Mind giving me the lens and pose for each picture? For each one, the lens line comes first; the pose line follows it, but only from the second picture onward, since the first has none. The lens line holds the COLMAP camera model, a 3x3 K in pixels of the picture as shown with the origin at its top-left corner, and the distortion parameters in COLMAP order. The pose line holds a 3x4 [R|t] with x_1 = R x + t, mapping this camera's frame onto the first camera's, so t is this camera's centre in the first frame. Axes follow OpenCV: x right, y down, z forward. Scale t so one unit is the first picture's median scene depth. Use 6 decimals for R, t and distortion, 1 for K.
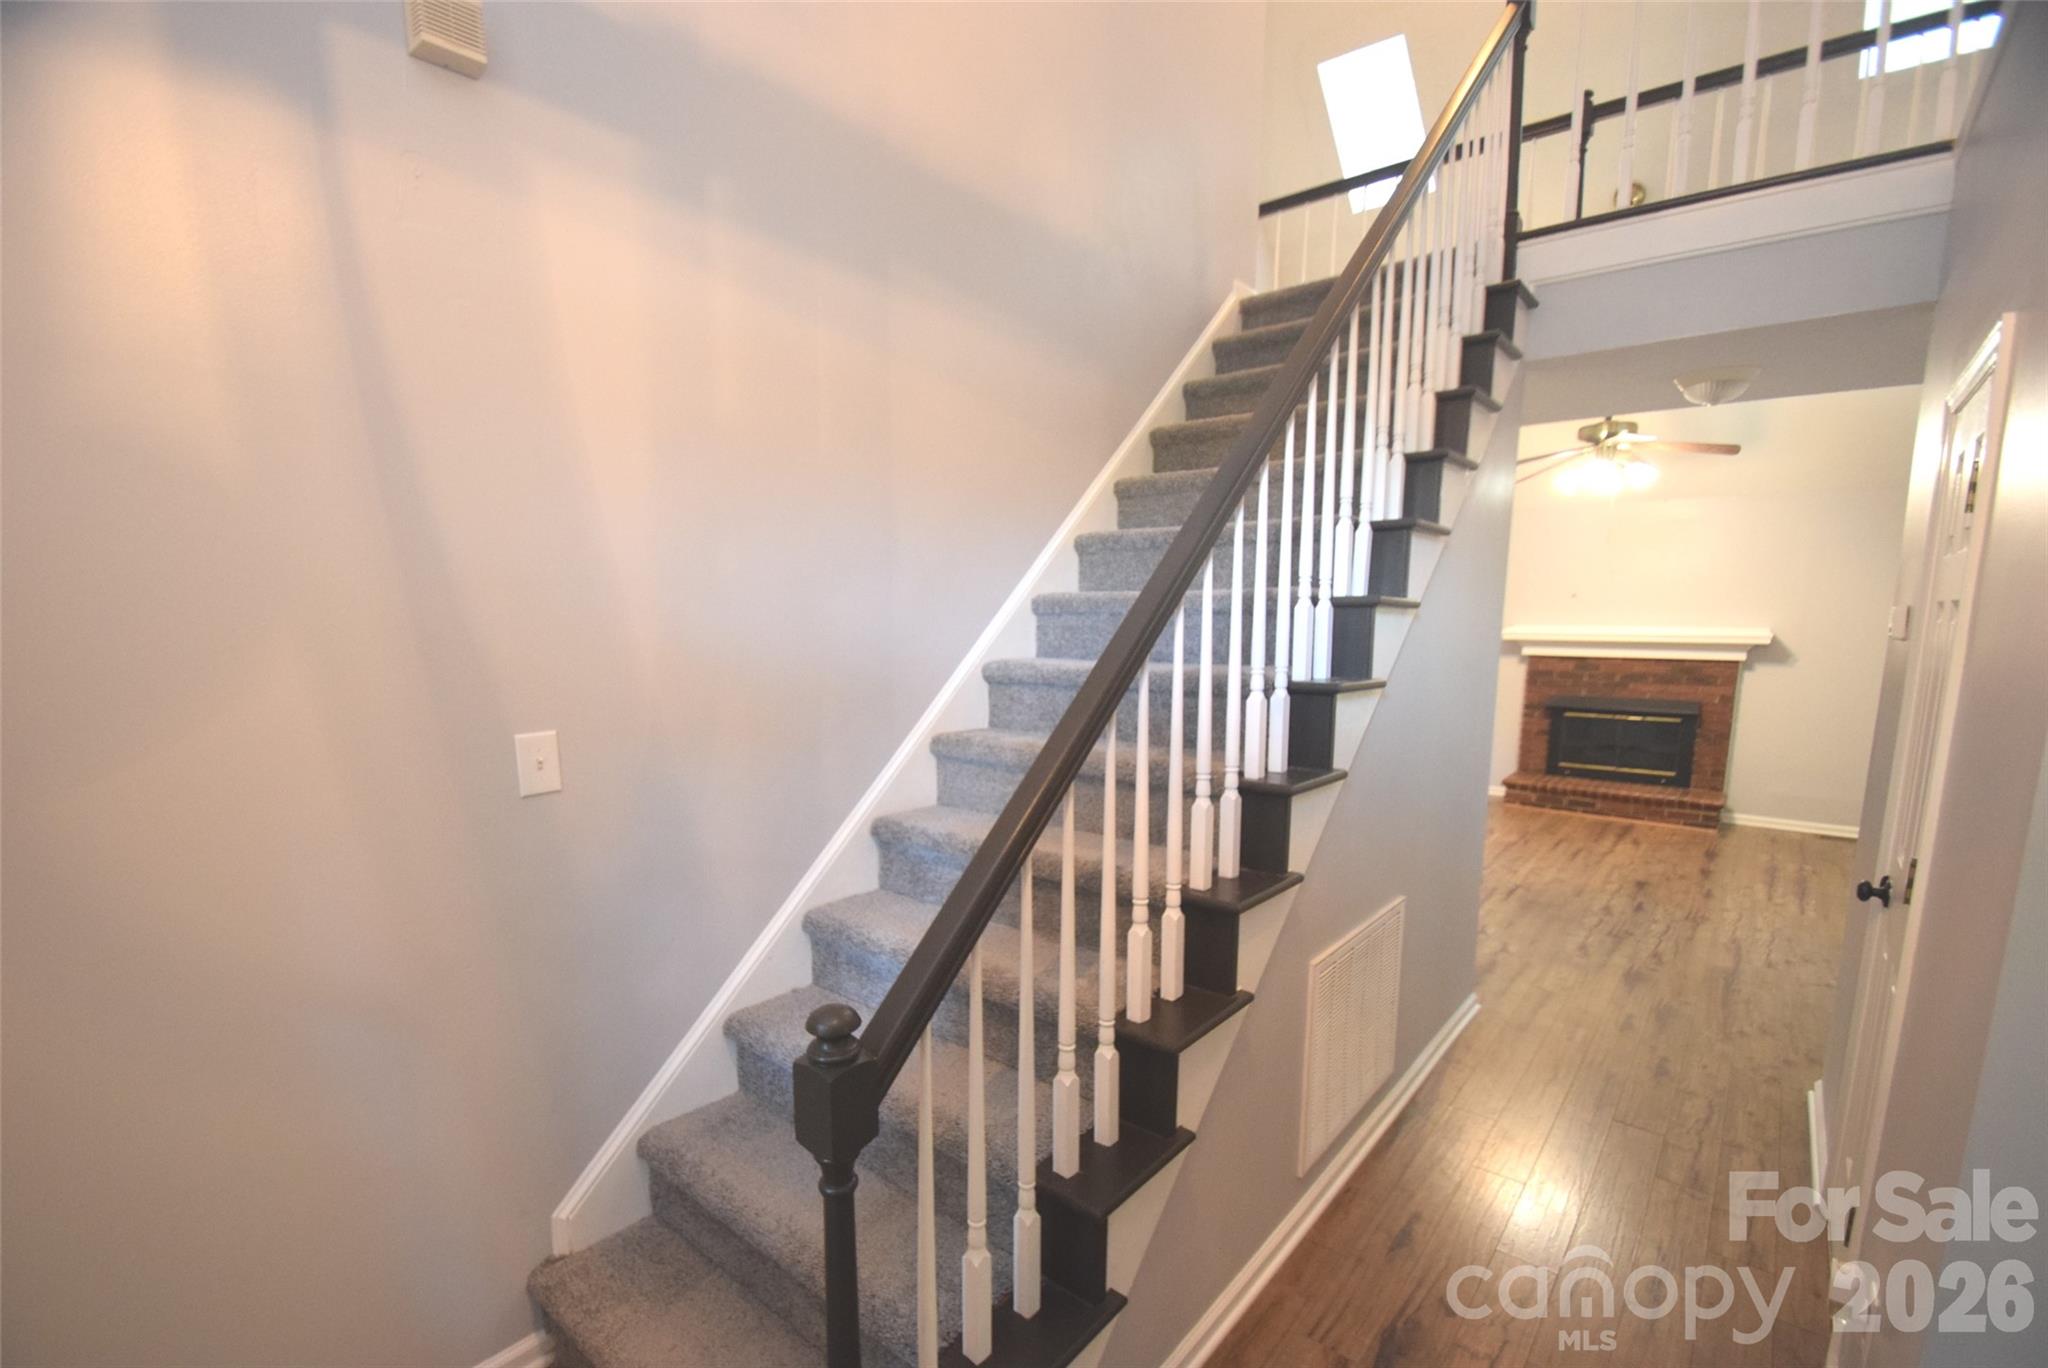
lens RADIAL K [[928.8, 0, 1047.8], [0, 928.8, 694.9], [0, 0, 1]] dist [-0.000163, 0.000015]
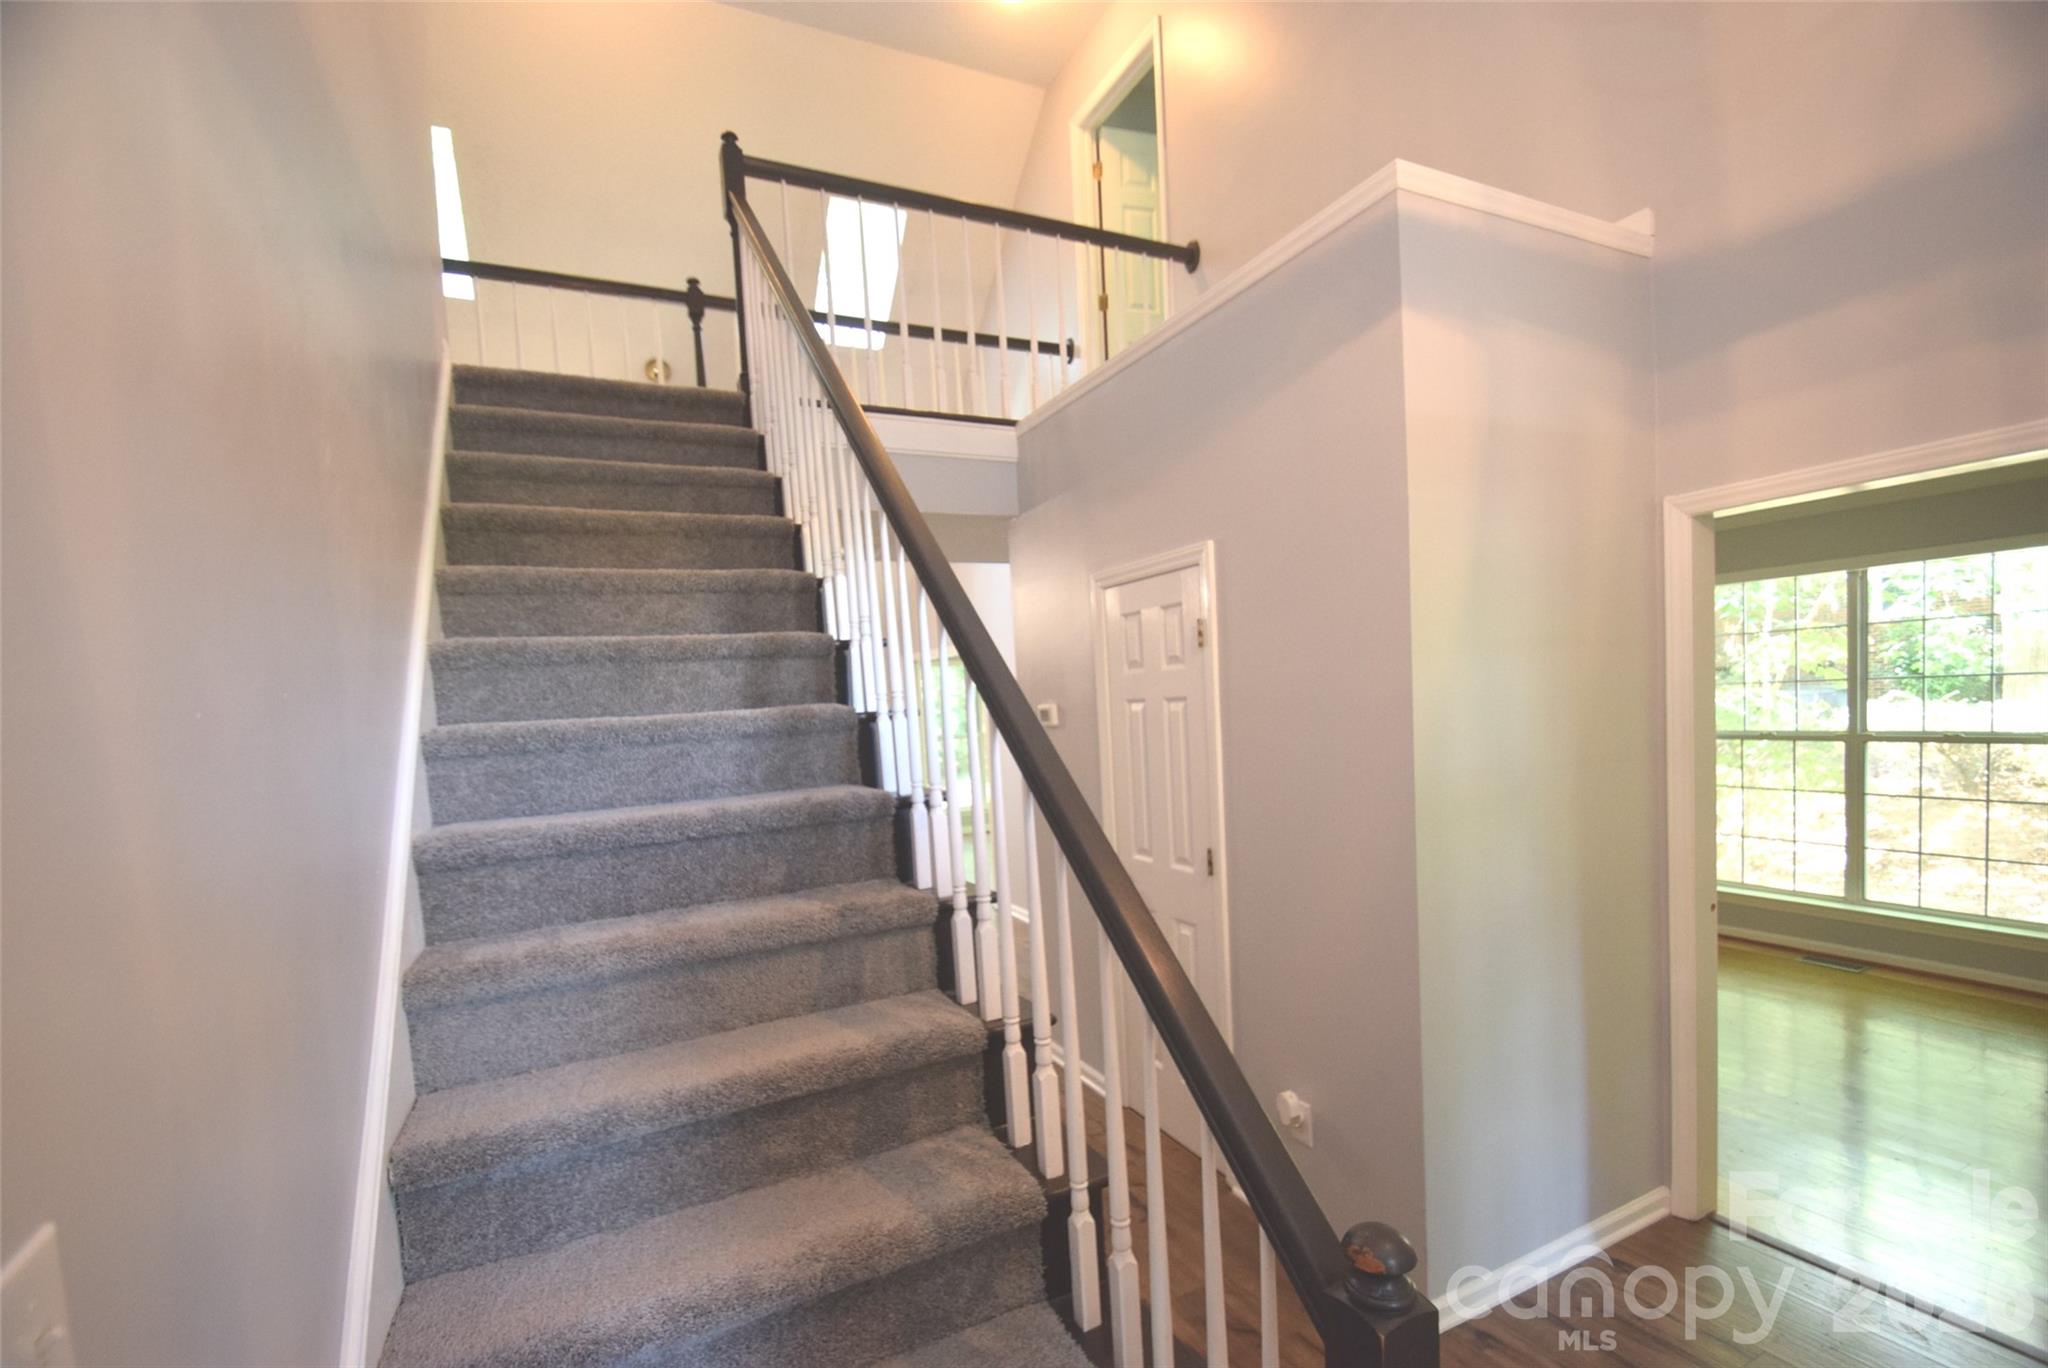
lens RADIAL K [[928.8, 0, 1047.8], [0, 928.8, 694.9], [0, 0, 1]] dist [-0.000163, 0.000015]
pose [[0.410401, -0.011785, 0.911829, -0.436735], [0.142648, 0.988436, -0.051428, -0.037338], [-0.900679, 0.151177, 0.407336, 0.346522]]
